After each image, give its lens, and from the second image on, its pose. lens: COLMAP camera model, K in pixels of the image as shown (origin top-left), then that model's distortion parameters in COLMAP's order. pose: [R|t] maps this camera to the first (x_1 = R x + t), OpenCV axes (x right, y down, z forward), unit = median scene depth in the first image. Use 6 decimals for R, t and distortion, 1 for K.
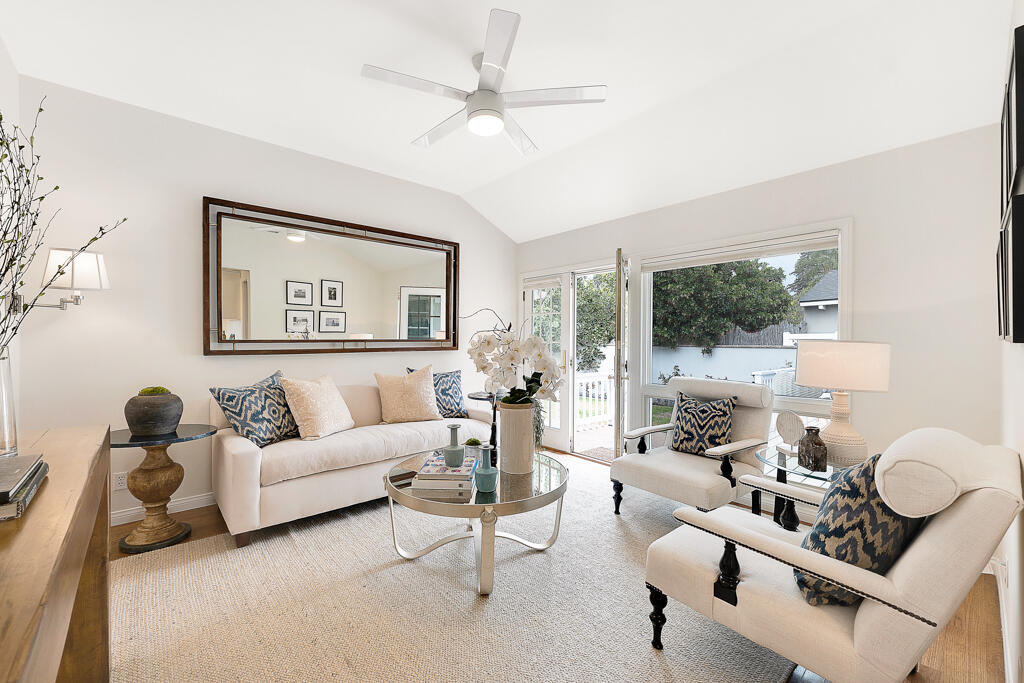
lens RADIAL K [[418.0, 0, 508.8], [0, 418.0, 341.3], [0, 0, 1]] dist [0.005576, 0.000681]
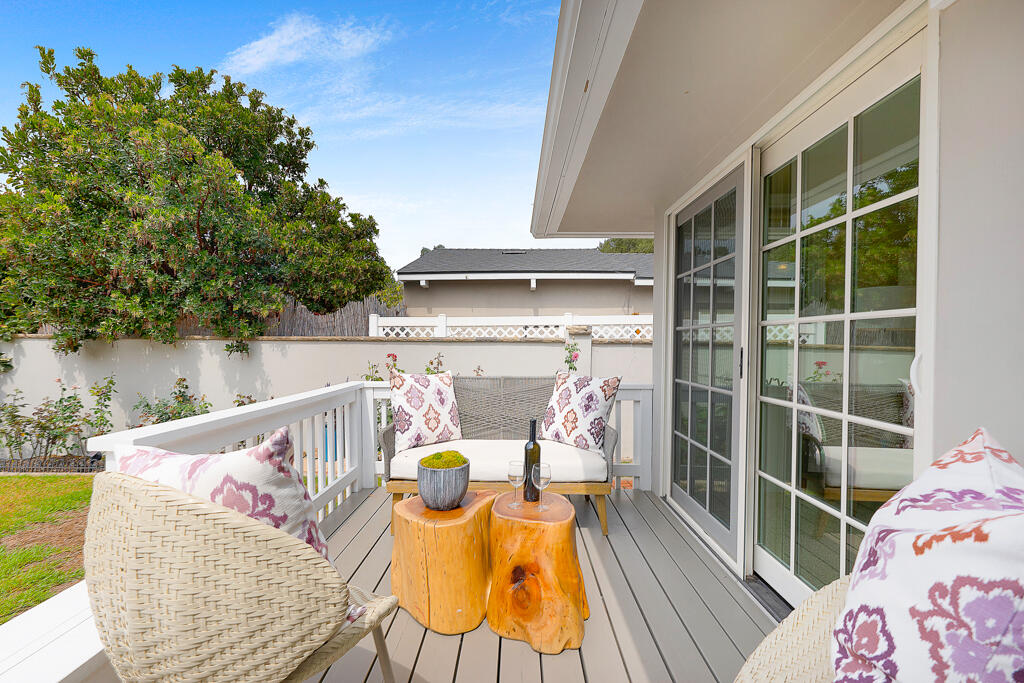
lens RADIAL K [[418.0, 0, 507.7], [0, 418.0, 345.5], [0, 0, 1]] dist [0.005576, 0.000681]
pose [[0.683988, -0.006858, 0.729461, 0.329780], [-0.001630, 0.999939, 0.010929, 0.014941], [-0.729492, -0.008664, 0.683935, 0.416386]]
